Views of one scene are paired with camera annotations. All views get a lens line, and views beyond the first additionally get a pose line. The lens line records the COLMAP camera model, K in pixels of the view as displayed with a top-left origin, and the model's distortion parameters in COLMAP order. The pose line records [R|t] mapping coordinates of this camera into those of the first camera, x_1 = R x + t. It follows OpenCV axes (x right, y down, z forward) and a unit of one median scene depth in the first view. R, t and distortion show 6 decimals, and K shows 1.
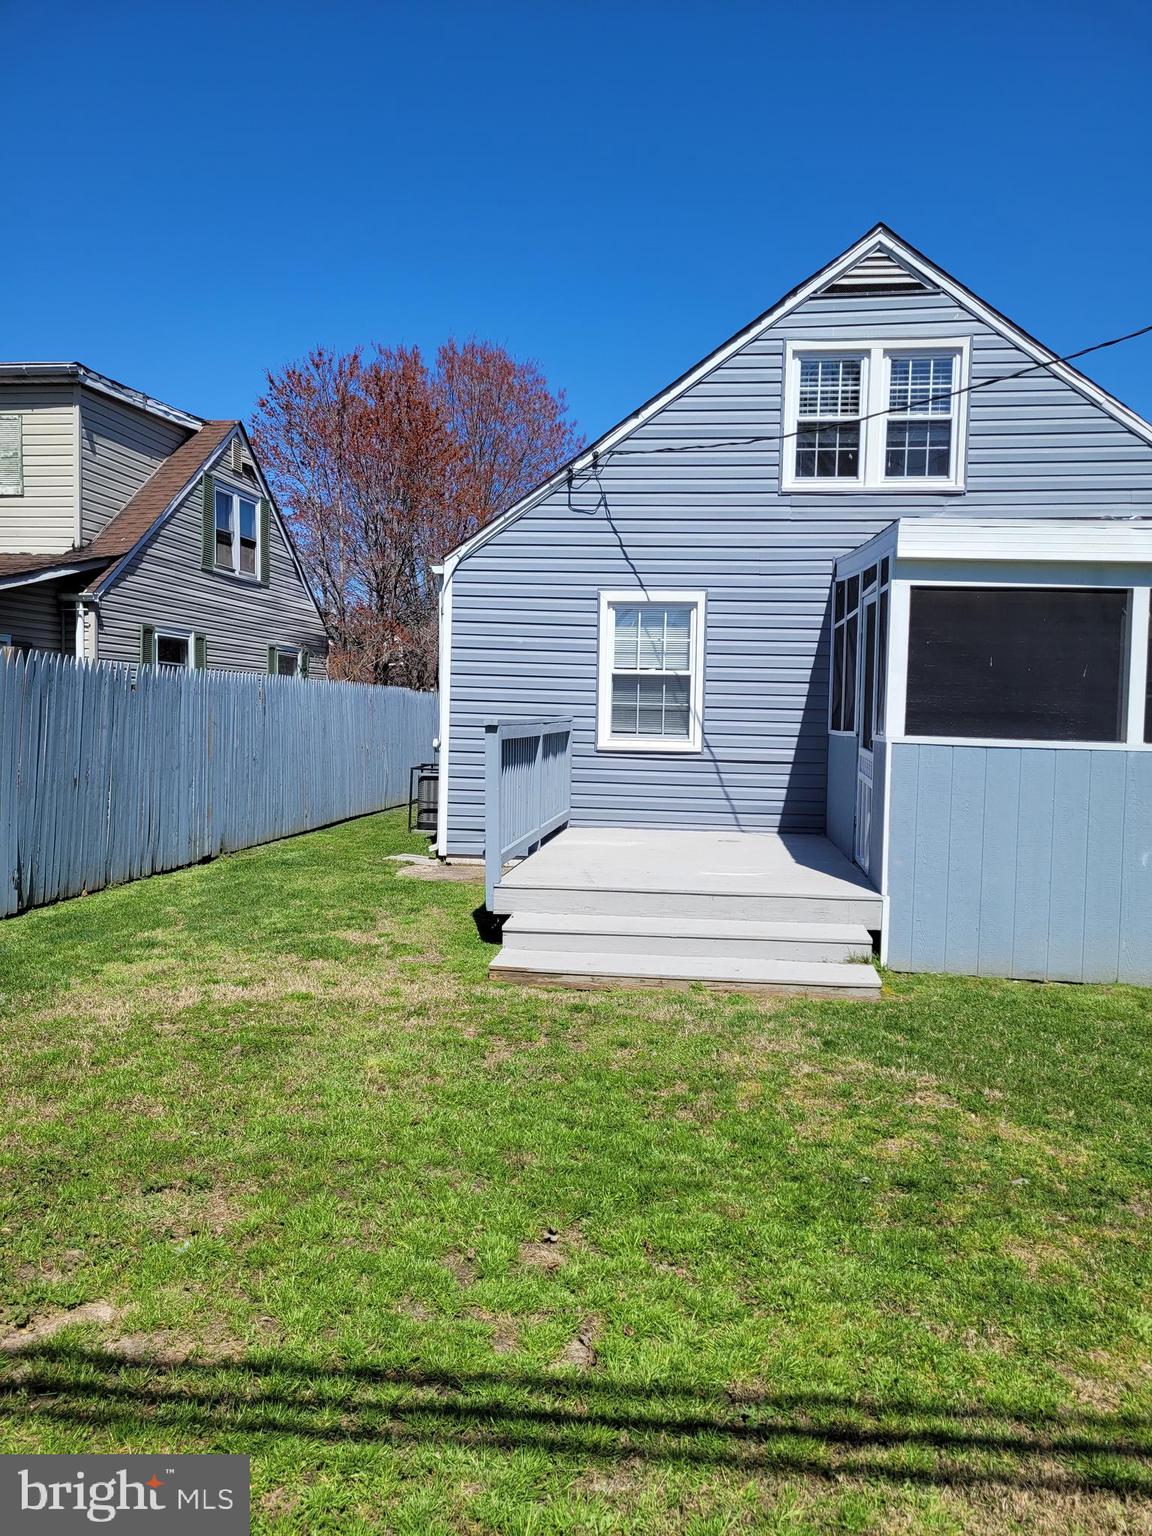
lens RADIAL K [[1149.4, 0, 579.9], [0, 1149.4, 779.1], [0, 0, 1]] dist [0.061158, -0.047172]
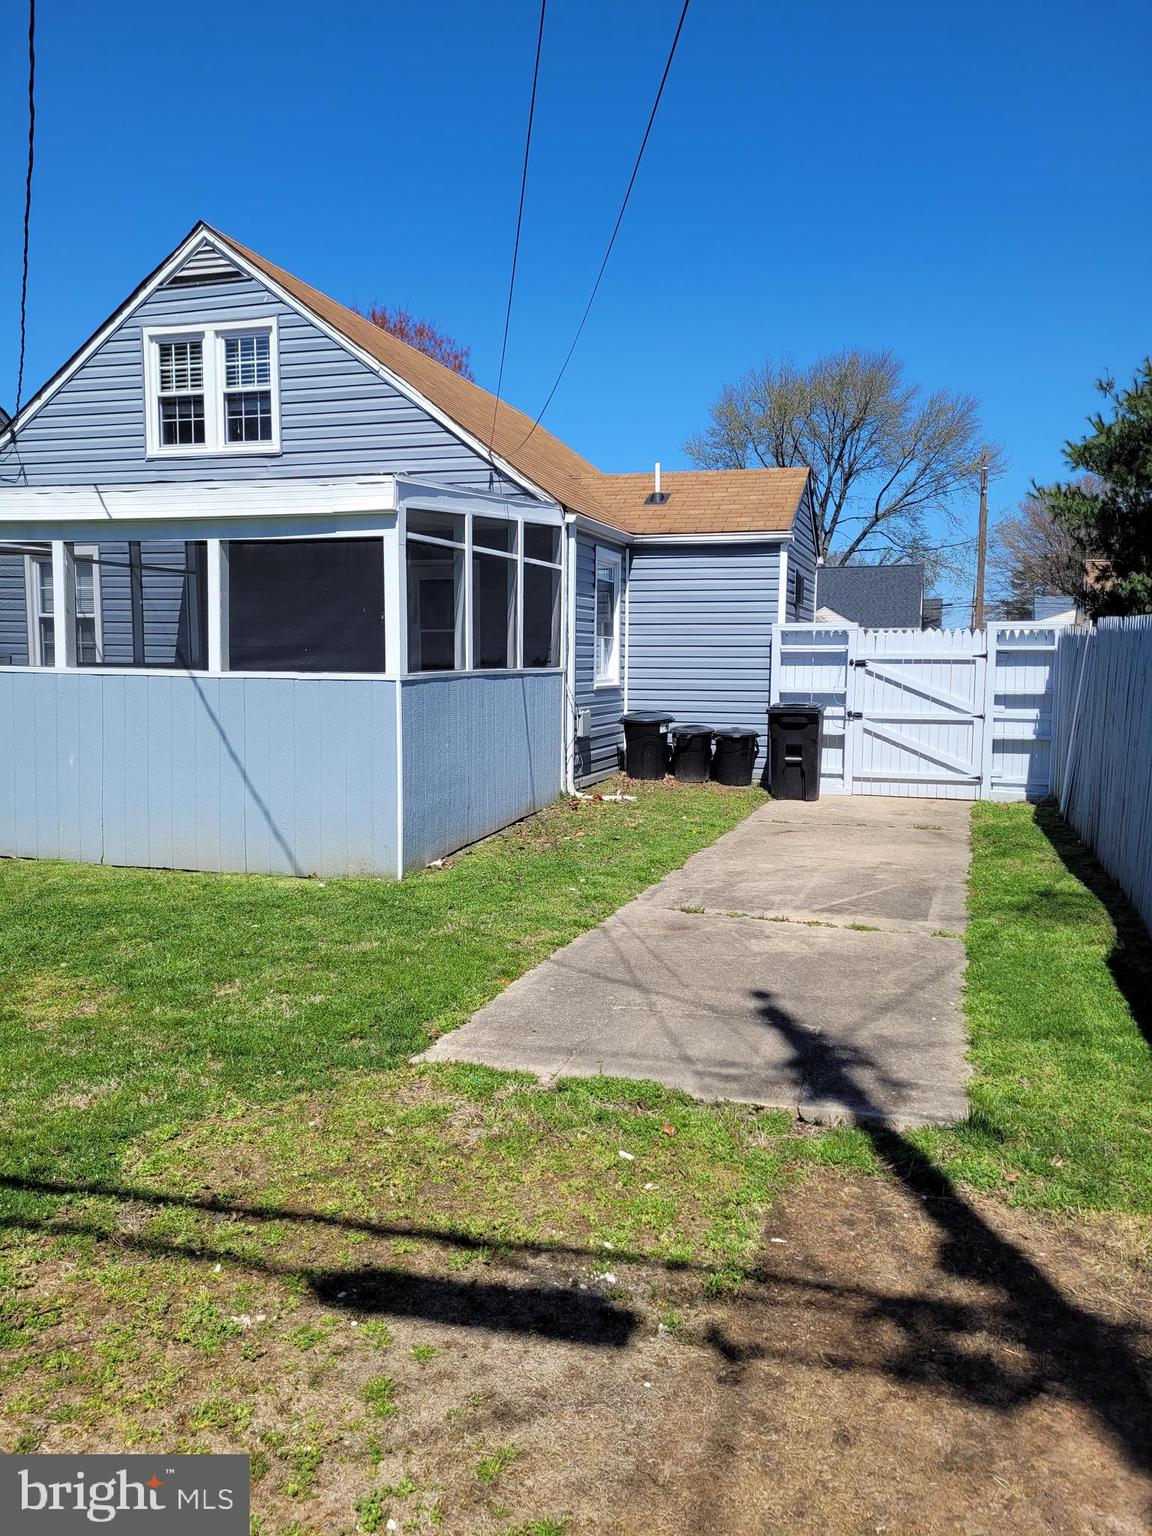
lens RADIAL K [[1149.4, 0, 573.7], [0, 1149.4, 761.0], [0, 0, 1]] dist [0.061158, -0.047172]
pose [[0.983304, 0.001286, -0.181966, 0.815582], [0.004442, 0.999507, 0.031069, 0.021742], [0.181917, -0.031358, 0.982814, -0.081188]]
